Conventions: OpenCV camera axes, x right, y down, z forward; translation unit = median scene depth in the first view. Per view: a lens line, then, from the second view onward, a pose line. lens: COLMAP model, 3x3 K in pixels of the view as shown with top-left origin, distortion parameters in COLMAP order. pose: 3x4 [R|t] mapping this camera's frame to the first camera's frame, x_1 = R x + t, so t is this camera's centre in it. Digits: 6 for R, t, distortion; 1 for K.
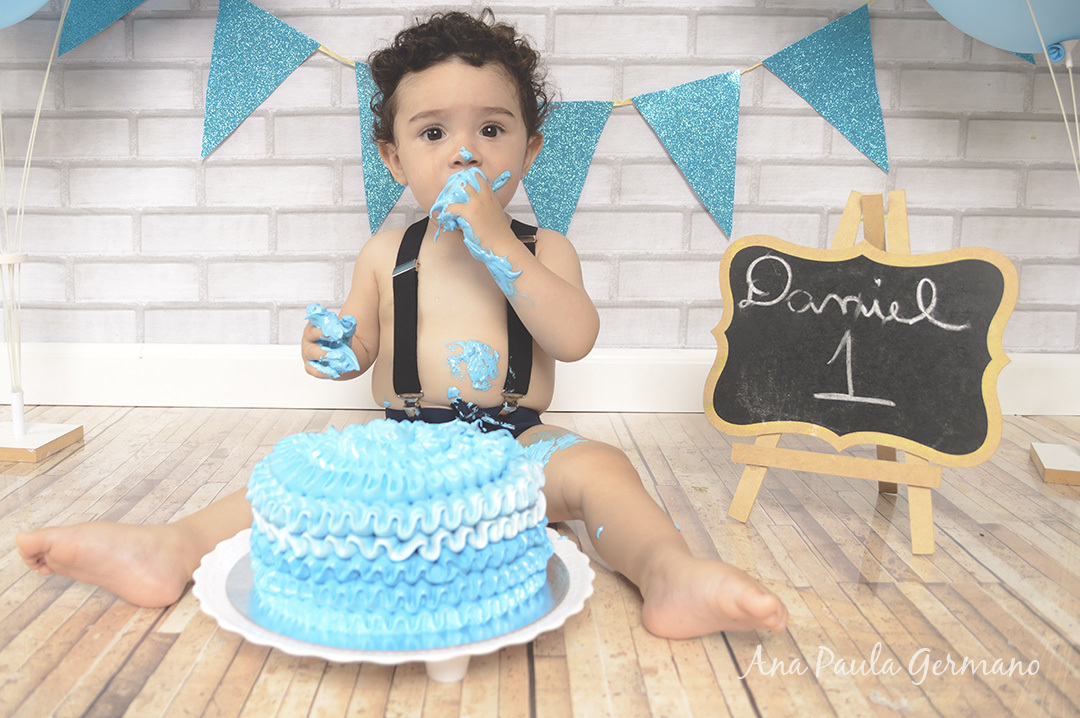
lens RADIAL K [[1062.8, 0, 509.6], [0, 1062.8, 314.9], [0, 0, 1]] dist [-0.073374, 0.000000]
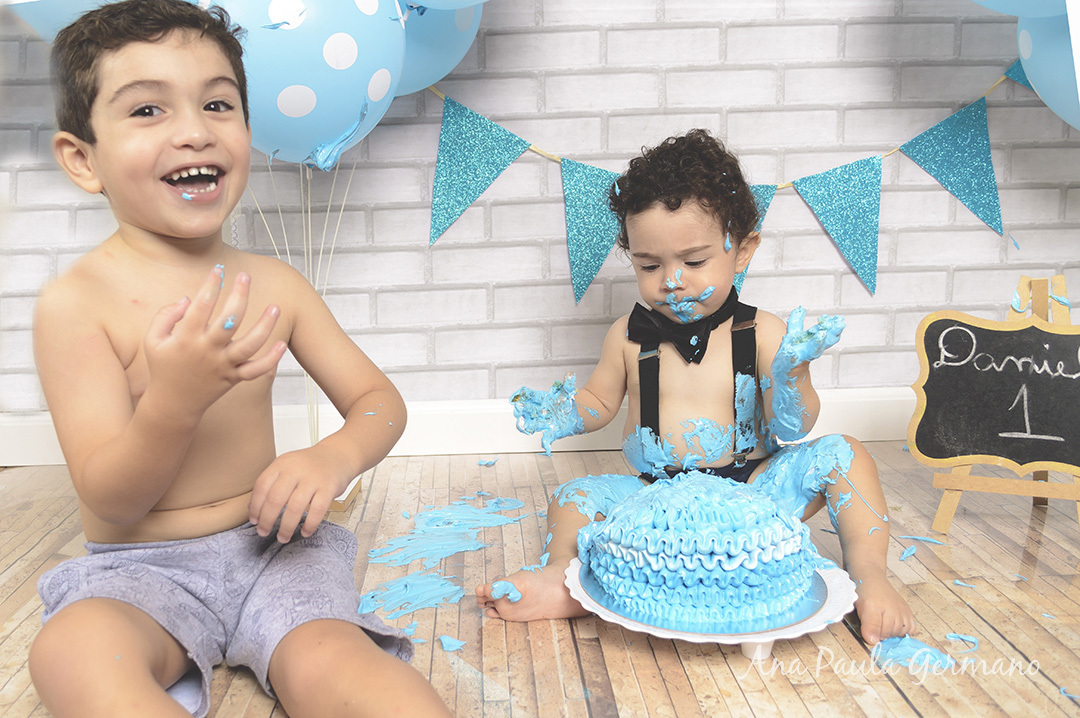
lens RADIAL K [[1062.8, 0, 533.4], [0, 1062.8, 355.4], [0, 0, 1]] dist [-0.073374, 0.000000]
pose [[0.999086, -0.038816, 0.017894, -0.204835], [0.038342, 0.998924, 0.026103, -0.051666], [-0.018888, -0.025393, 0.999499, -0.187626]]
